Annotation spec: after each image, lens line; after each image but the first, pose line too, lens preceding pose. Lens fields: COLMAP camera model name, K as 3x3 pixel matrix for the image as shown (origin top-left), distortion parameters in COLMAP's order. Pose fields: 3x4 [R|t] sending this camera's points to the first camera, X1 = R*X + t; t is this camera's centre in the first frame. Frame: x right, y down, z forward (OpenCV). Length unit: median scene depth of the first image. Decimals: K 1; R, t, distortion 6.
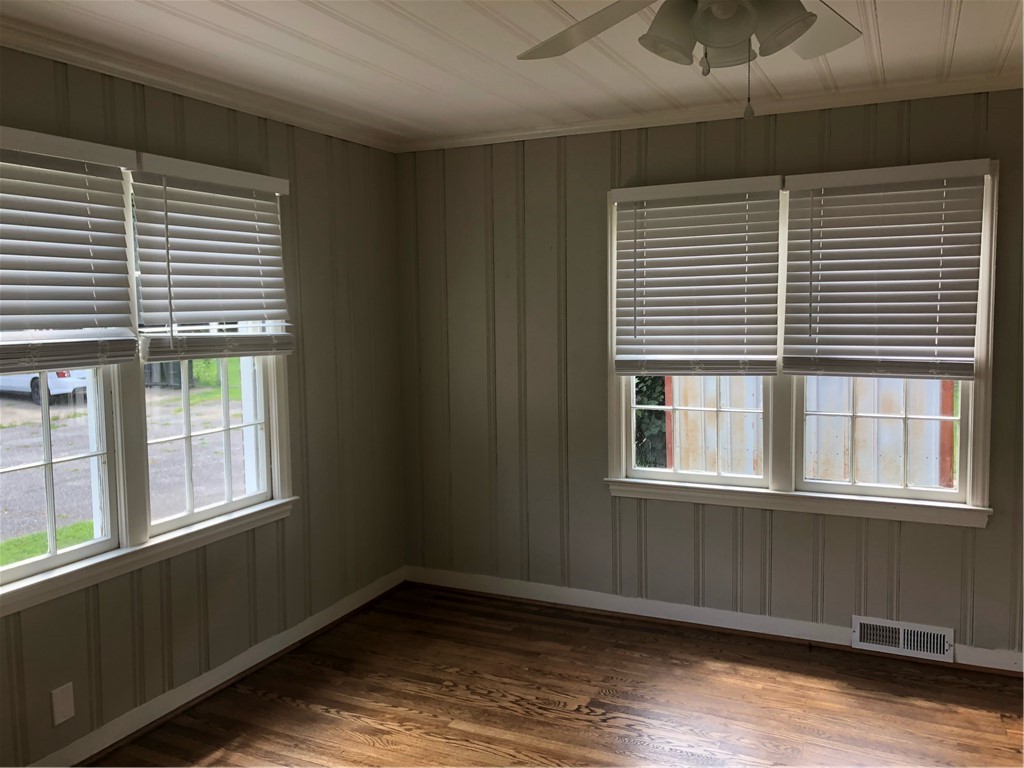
lens RADIAL K [[849.4, 0, 508.9], [0, 849.4, 380.2], [0, 0, 1]] dist [0.070468, -0.017335]
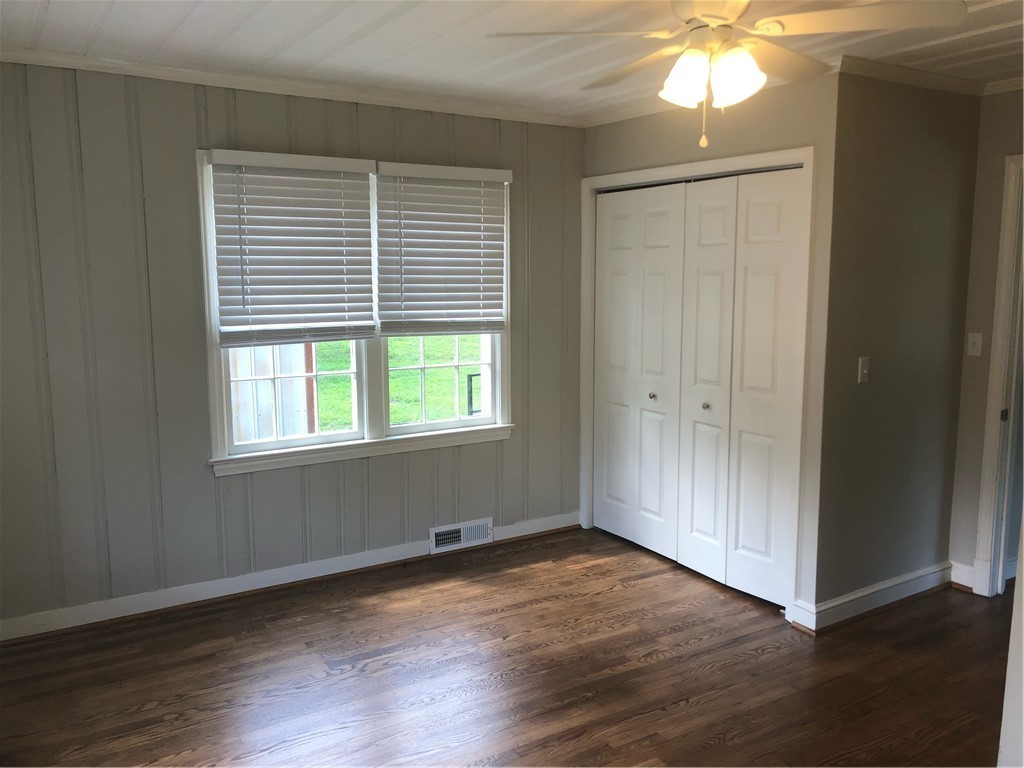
lens RADIAL K [[849.4, 0, 501.4], [0, 849.4, 388.1], [0, 0, 1]] dist [0.070468, -0.017335]
pose [[0.558534, -0.099408, 0.823503, -0.532427], [0.067700, 0.994944, 0.074186, -0.012292], [-0.826714, 0.014316, 0.562440, 0.225718]]
